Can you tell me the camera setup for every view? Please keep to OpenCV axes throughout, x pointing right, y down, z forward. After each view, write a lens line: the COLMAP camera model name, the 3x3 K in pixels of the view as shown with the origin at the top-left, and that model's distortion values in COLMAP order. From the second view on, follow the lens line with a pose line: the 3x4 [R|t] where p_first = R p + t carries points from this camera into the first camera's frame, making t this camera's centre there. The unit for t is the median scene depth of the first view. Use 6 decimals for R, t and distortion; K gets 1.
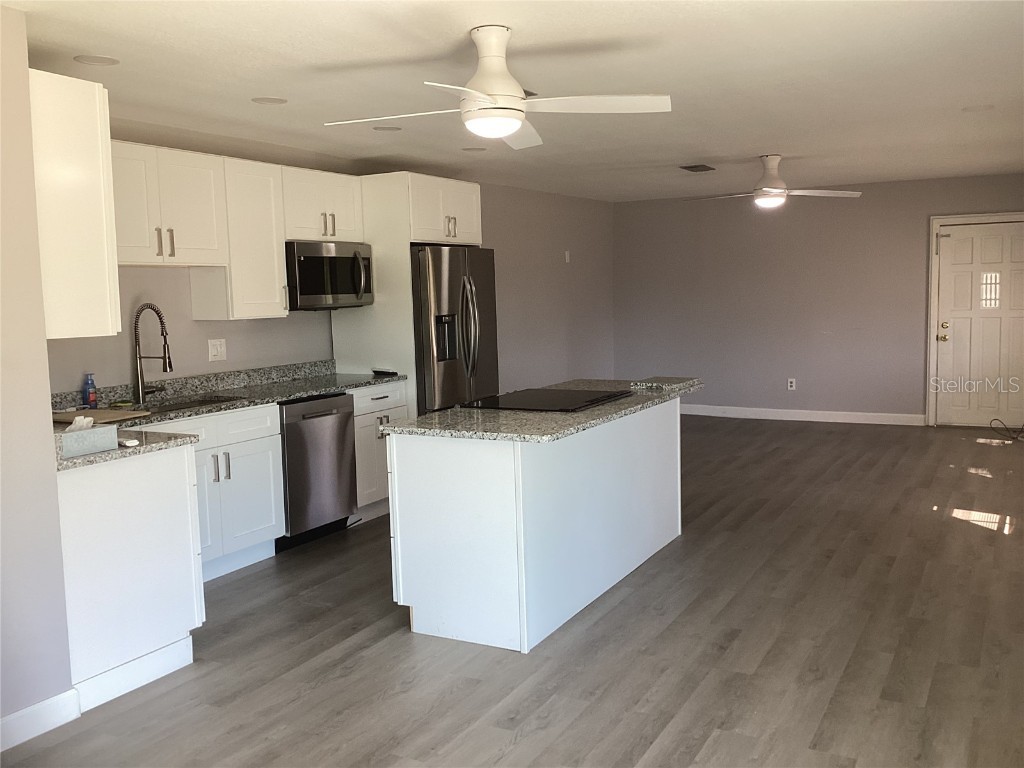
lens RADIAL K [[920.5, 0, 509.4], [0, 920.5, 383.8], [0, 0, 1]] dist [0.101830, -0.178552]
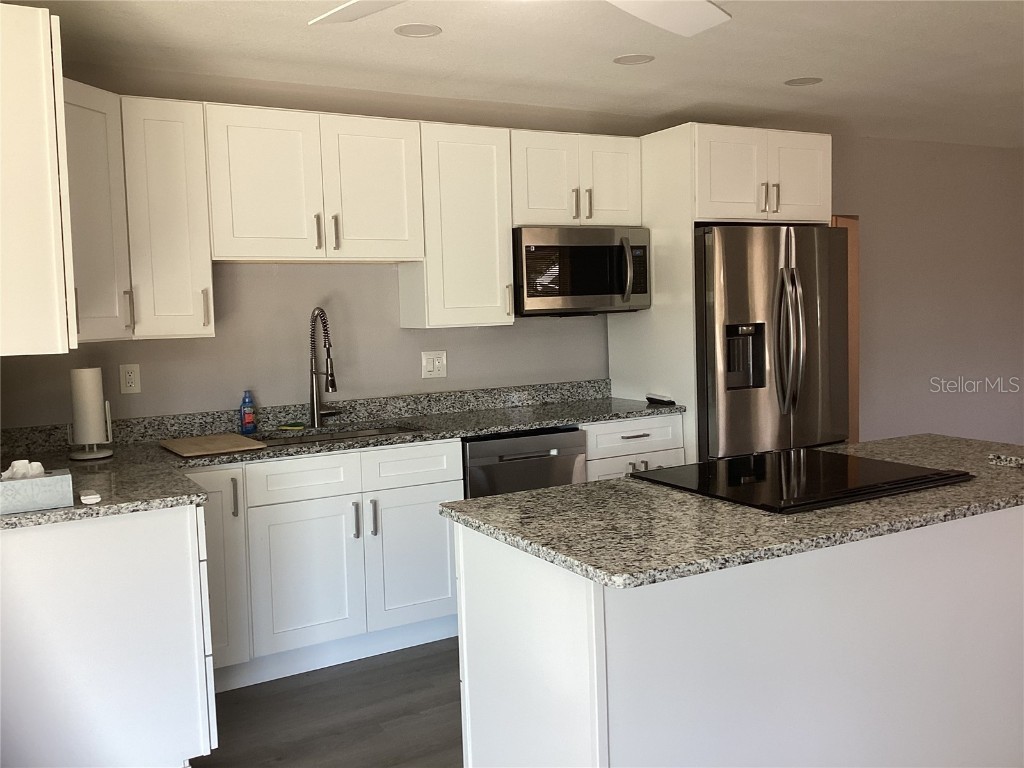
lens RADIAL K [[920.5, 0, 506.5], [0, 920.5, 381.6], [0, 0, 1]] dist [0.101830, -0.178552]
pose [[0.855209, 0.046896, -0.516157, 0.158567], [-0.047589, 0.998796, 0.011898, -0.034316], [0.516094, 0.014388, 0.856411, 0.342253]]
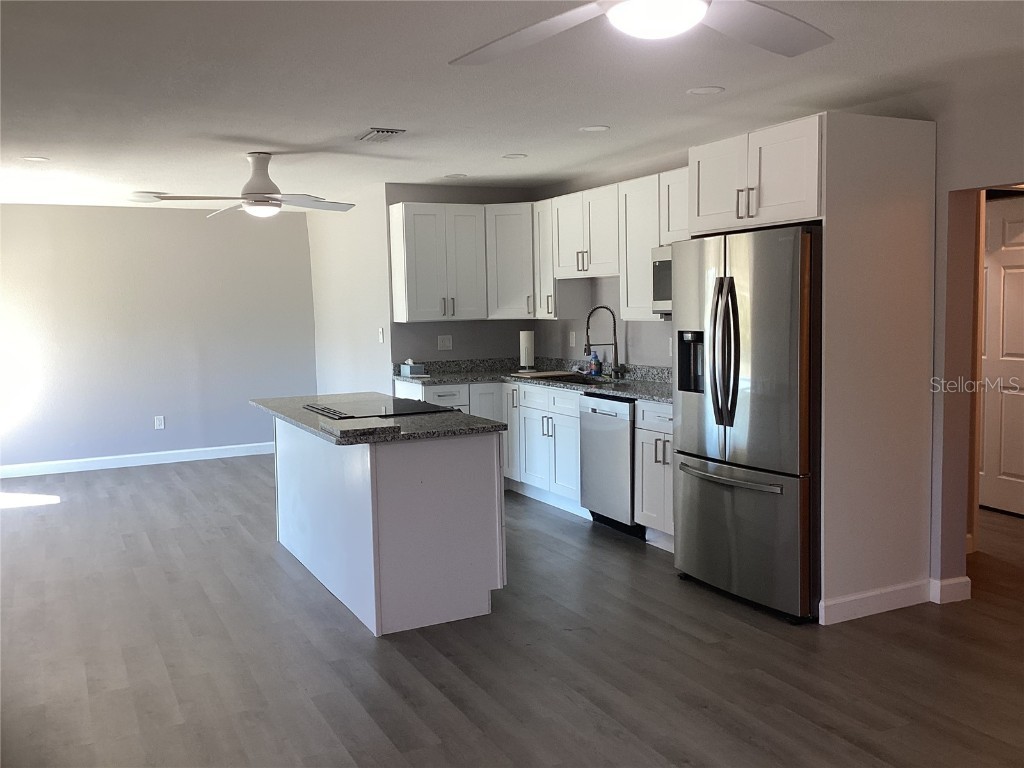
lens RADIAL K [[920.5, 0, 512.5], [0, 920.5, 389.7], [0, 0, 1]] dist [0.101830, -0.178552]
pose [[-0.565634, 0.117225, -0.816282, 0.708259], [-0.047315, 0.983601, 0.174040, -0.170583], [0.823298, 0.137065, -0.550812, 1.462484]]
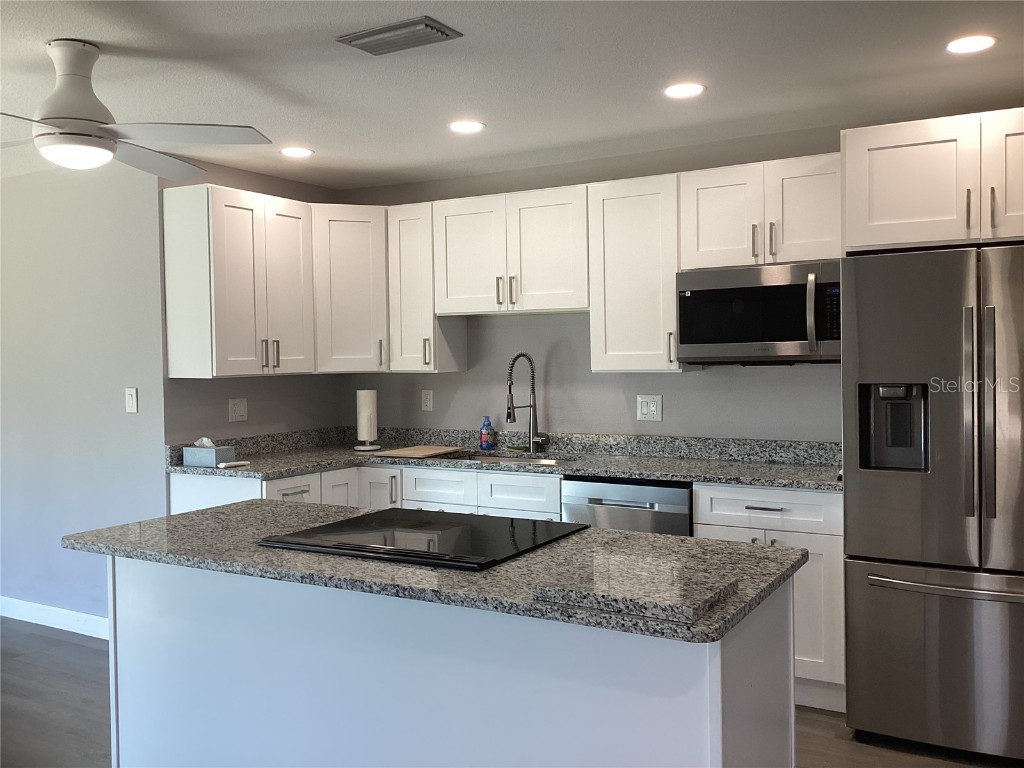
lens RADIAL K [[920.5, 0, 510.6], [0, 920.5, 381.9], [0, 0, 1]] dist [0.101830, -0.178552]
pose [[-0.023649, 0.057298, -0.998077, 0.521434], [-0.087756, 0.994383, 0.059165, -0.098660], [0.995861, 0.088986, -0.018488, 0.893149]]
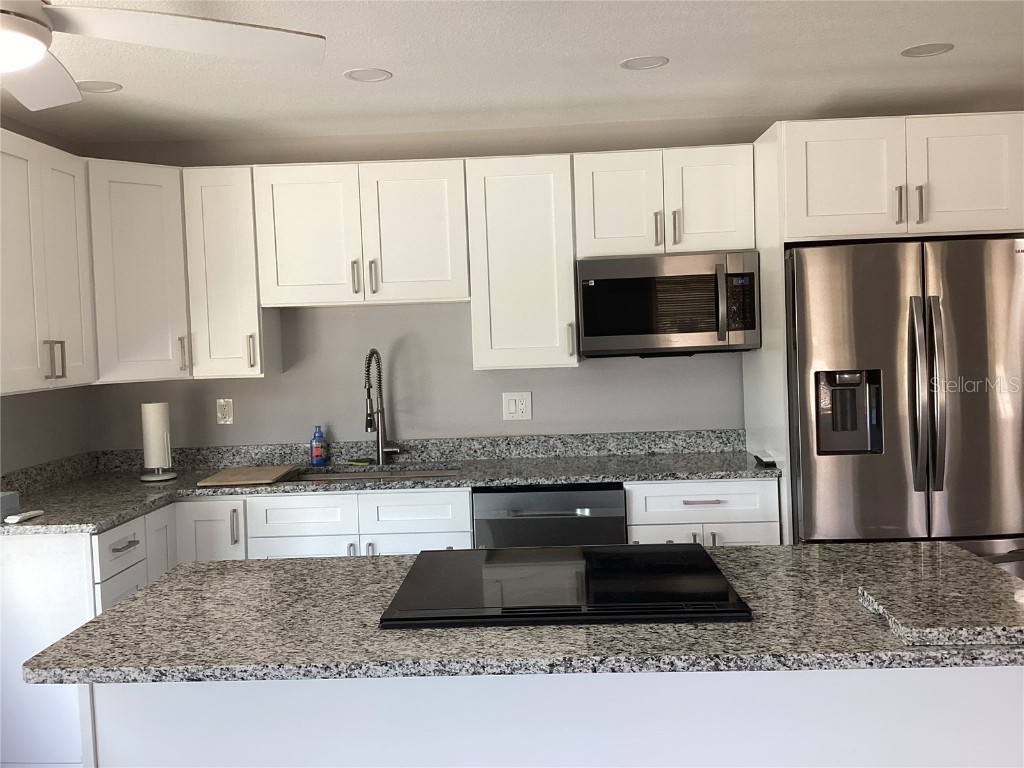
lens RADIAL K [[920.5, 0, 508.9], [0, 920.5, 382.9], [0, 0, 1]] dist [0.101830, -0.178552]
pose [[0.449519, 0.056735, -0.891467, 0.371328], [-0.068112, 0.997253, 0.029122, -0.078337], [0.890670, 0.047629, 0.452149, 0.647172]]
